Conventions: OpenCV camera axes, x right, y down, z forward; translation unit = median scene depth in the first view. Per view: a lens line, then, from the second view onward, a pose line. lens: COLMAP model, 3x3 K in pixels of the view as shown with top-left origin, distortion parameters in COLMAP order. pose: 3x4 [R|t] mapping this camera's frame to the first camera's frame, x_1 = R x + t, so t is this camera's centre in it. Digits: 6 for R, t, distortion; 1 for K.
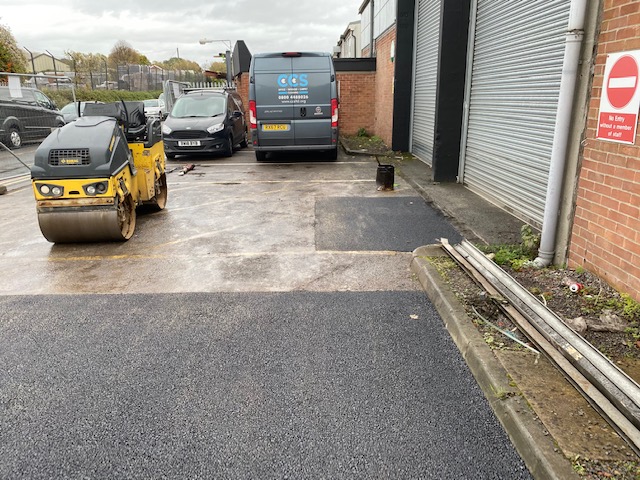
lens RADIAL K [[470.5, 0, 320.0], [0, 470.5, 240.0], [0, 0, 1]] dist [0.004567, -0.003713]
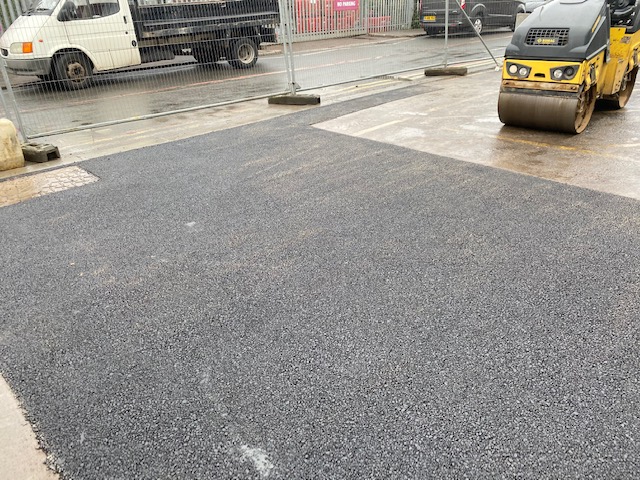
lens RADIAL K [[470.5, 0, 320.0], [0, 470.5, 240.0], [0, 0, 1]] dist [0.004567, -0.003713]
pose [[0.699946, 0.311574, -0.642649, -0.103577], [-0.195217, 0.949020, 0.247490, 0.072478], [0.686998, -0.047774, 0.725087, -0.046048]]
